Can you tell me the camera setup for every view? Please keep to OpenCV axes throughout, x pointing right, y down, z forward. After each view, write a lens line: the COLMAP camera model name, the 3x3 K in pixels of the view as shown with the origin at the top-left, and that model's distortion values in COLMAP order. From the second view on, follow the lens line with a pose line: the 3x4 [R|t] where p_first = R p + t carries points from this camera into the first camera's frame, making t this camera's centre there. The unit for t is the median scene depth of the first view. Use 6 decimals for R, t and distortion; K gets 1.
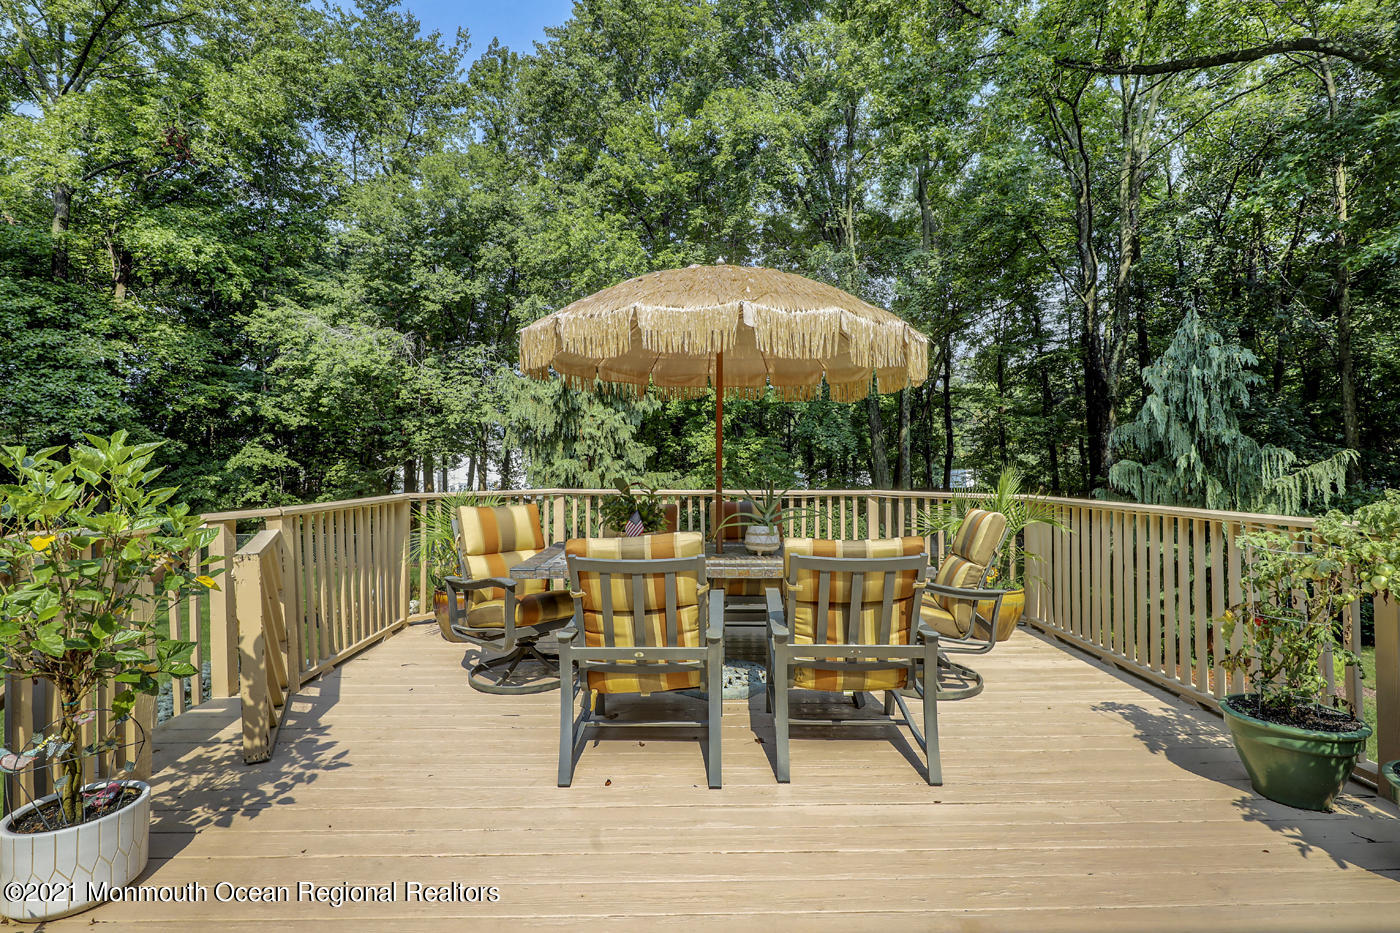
lens RADIAL K [[649.1, 0, 696.1], [0, 649.1, 455.0], [0, 0, 1]] dist [-0.001909, 0.002024]
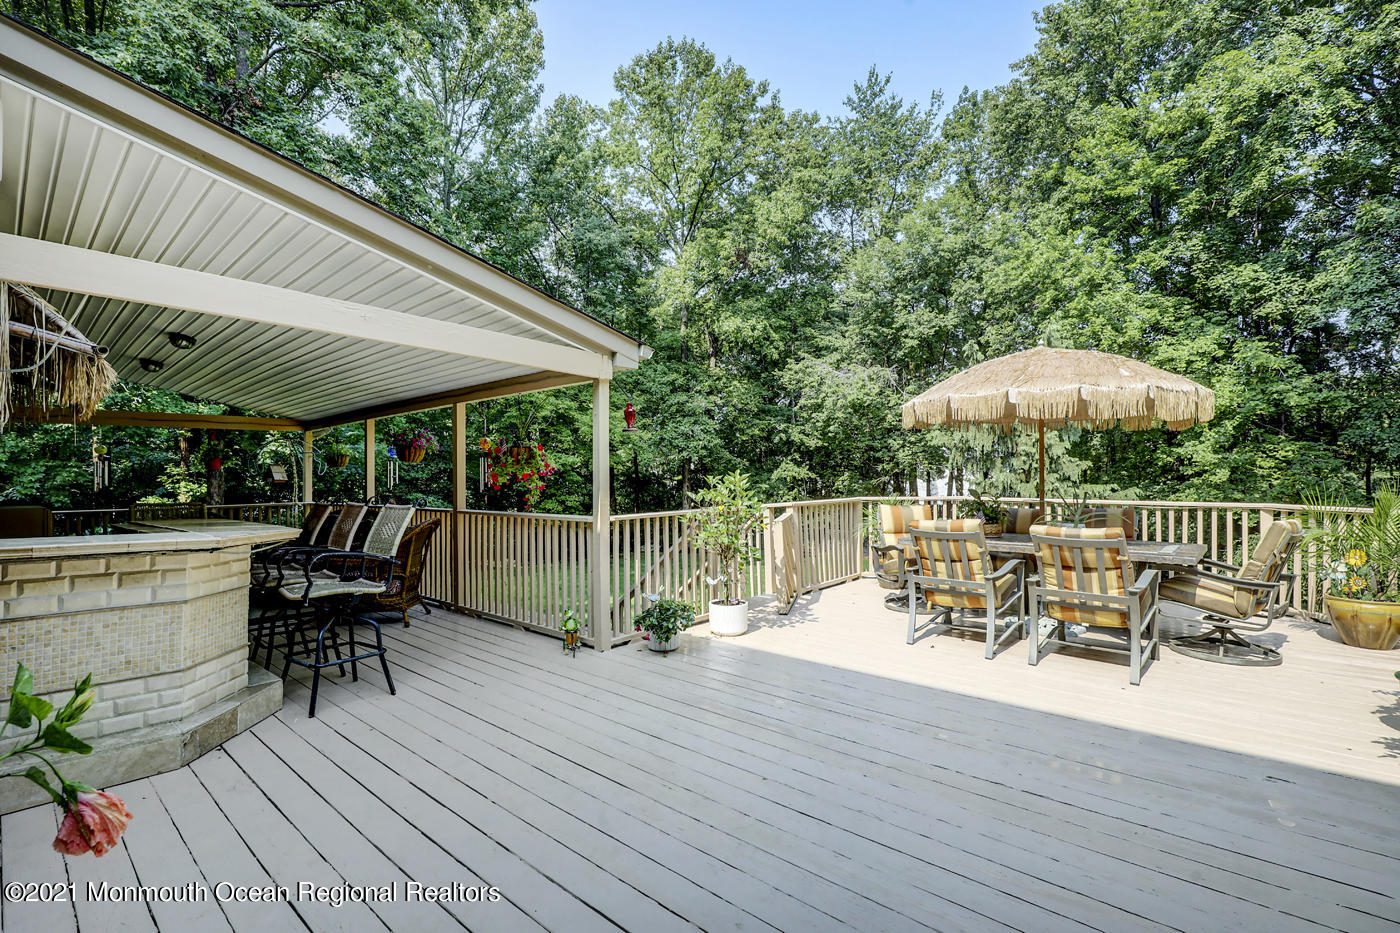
lens RADIAL K [[649.1, 0, 694.2], [0, 649.1, 470.0], [0, 0, 1]] dist [-0.001909, 0.002024]
pose [[0.734329, -0.007959, -0.678747, 0.112291], [0.014152, 0.999893, 0.003587, -0.006516], [0.678646, -0.012240, 0.734364, -0.152293]]
